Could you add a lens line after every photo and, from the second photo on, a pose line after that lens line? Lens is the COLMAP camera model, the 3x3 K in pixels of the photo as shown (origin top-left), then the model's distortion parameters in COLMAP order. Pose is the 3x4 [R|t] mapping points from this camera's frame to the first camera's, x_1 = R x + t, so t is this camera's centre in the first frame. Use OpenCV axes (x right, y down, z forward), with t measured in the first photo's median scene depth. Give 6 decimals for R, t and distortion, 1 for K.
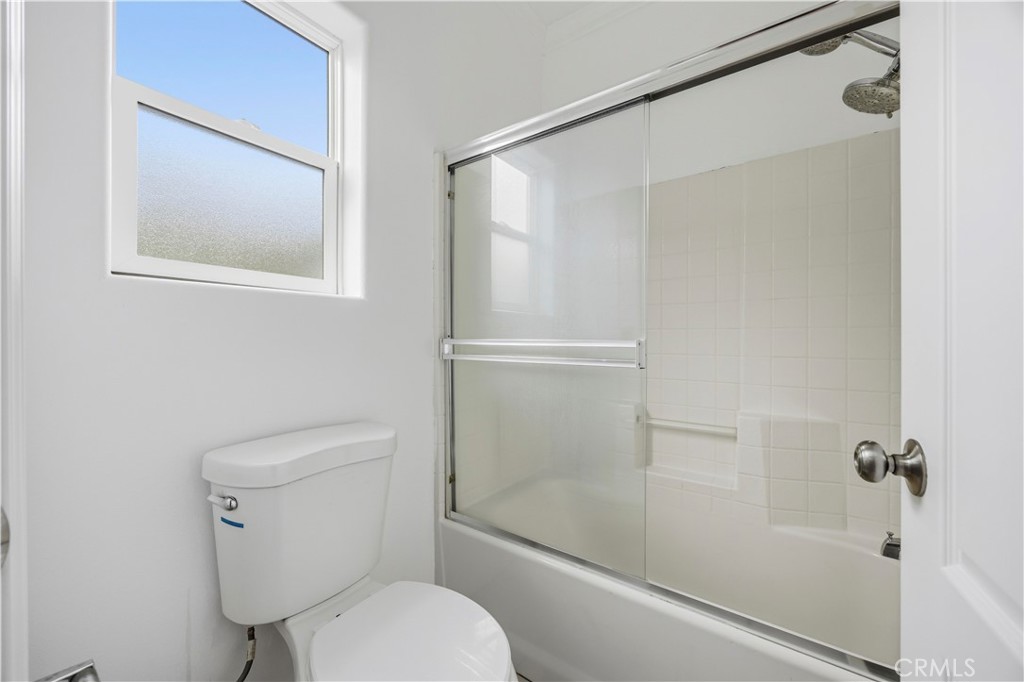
lens RADIAL K [[390.4, 0, 512.2], [0, 390.4, 340.5], [0, 0, 1]] dist [-0.005889, 0.000481]
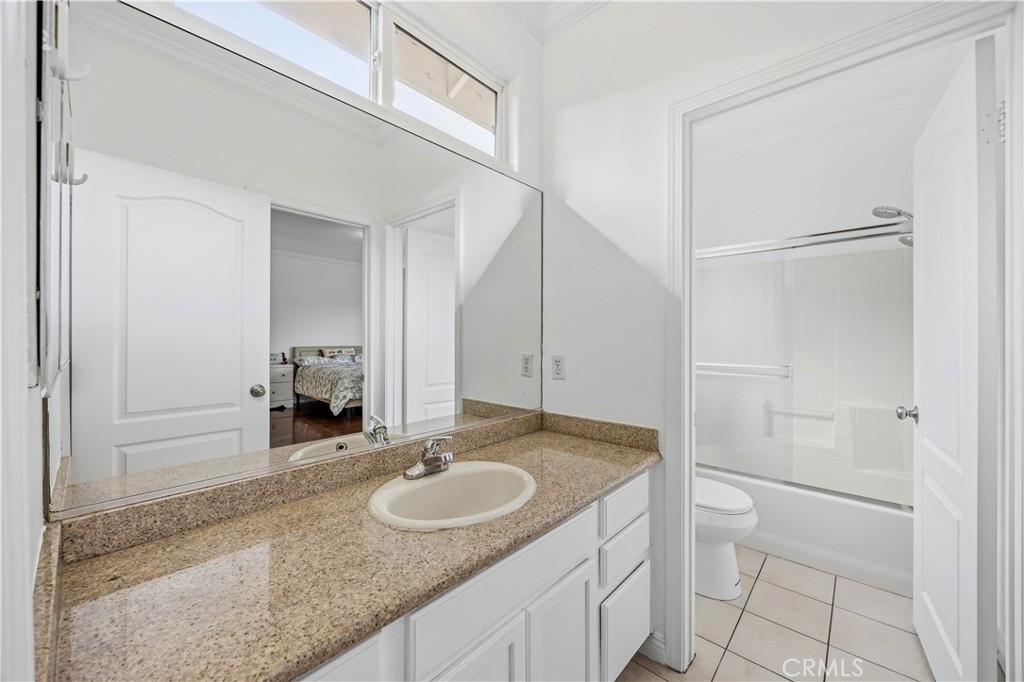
lens RADIAL K [[390.4, 0, 511.3], [0, 390.4, 339.6], [0, 0, 1]] dist [-0.005889, 0.000481]
pose [[0.994220, -0.003845, -0.107297, -0.721986], [0.002785, 0.999946, -0.010025, -0.095859], [0.107330, 0.009668, 0.994176, -0.955188]]
